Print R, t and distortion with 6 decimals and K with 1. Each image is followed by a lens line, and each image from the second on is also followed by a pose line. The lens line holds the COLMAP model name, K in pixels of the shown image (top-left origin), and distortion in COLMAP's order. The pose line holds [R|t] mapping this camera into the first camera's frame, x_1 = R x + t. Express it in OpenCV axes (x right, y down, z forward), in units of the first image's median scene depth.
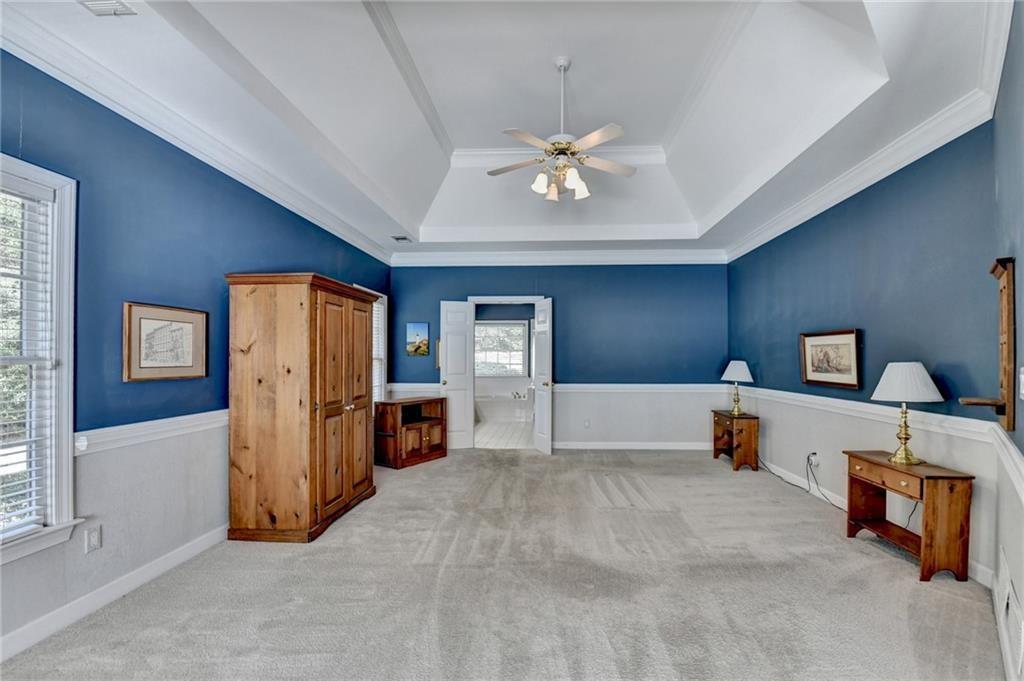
lens RADIAL K [[419.2, 0, 533.3], [0, 419.2, 355.8], [0, 0, 1]] dist [-0.018000, -0.000722]
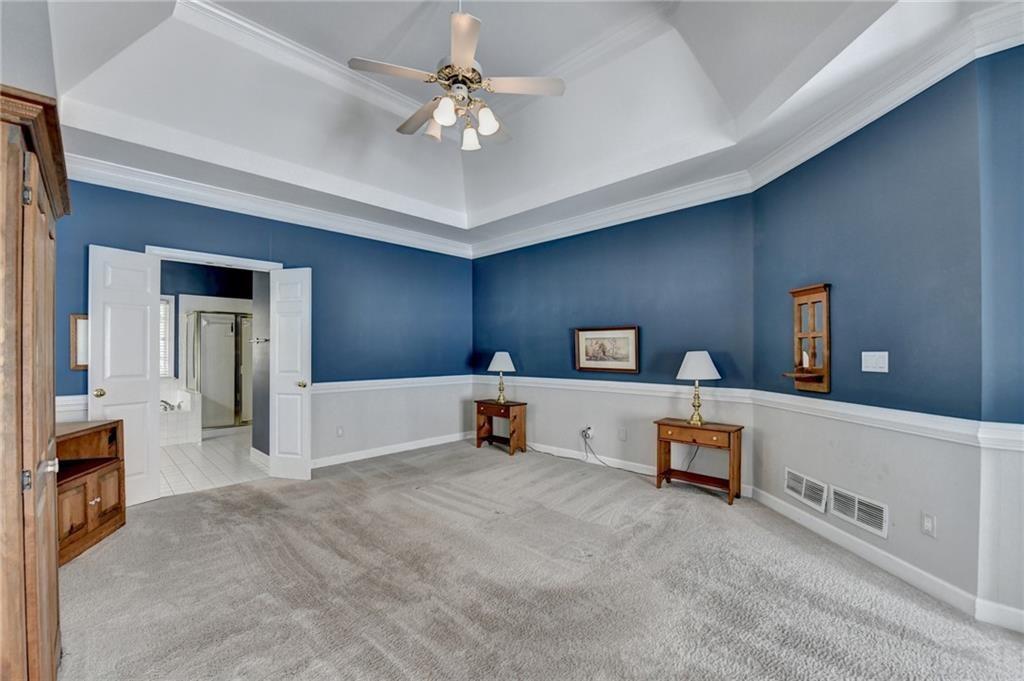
lens RADIAL K [[419.2, 0, 503.4], [0, 419.2, 349.1], [0, 0, 1]] dist [-0.018000, -0.000722]
pose [[0.672940, 0.003112, 0.739691, -0.386582], [-0.002988, 0.999994, -0.001489, 0.007973], [-0.739691, -0.001208, 0.672945, 0.362531]]
